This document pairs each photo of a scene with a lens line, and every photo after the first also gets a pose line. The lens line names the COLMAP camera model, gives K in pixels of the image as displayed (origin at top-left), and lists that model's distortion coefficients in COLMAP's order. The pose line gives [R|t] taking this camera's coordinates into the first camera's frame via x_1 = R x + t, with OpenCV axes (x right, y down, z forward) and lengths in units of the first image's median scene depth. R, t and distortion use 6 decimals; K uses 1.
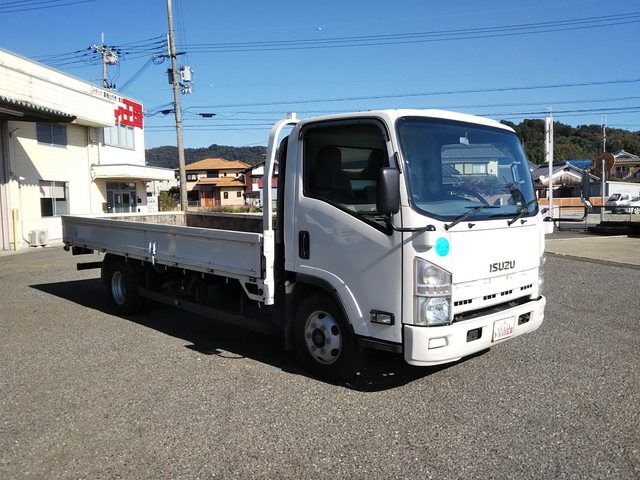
lens RADIAL K [[563.8, 0, 320.0], [0, 563.8, 240.0], [0, 0, 1]] dist [-0.054193, -0.003447]
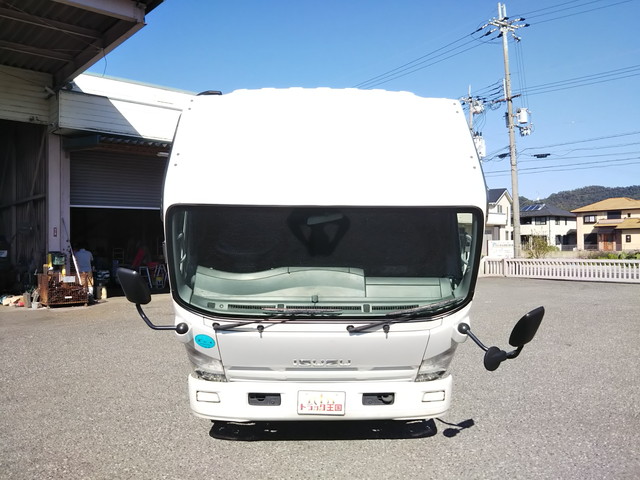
lens RADIAL K [[563.8, 0, 320.0], [0, 563.8, 240.0], [0, 0, 1]] dist [-0.054193, -0.003447]
pose [[0.750619, 0.005106, -0.660716, 0.141715], [-0.054730, 0.997014, -0.054473, -0.007354], [0.658465, 0.077049, 0.748657, 0.051624]]
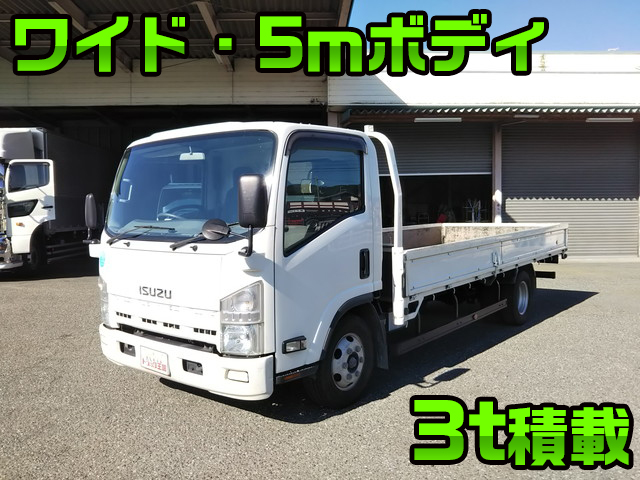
lens RADIAL K [[563.8, 0, 320.0], [0, 563.8, 240.0], [0, 0, 1]] dist [-0.054193, -0.003447]
pose [[0.144623, 0.060571, -0.987631, 0.197882], [-0.068493, 0.996343, 0.051075, -0.016347], [0.987113, 0.060259, 0.148243, 0.175339]]
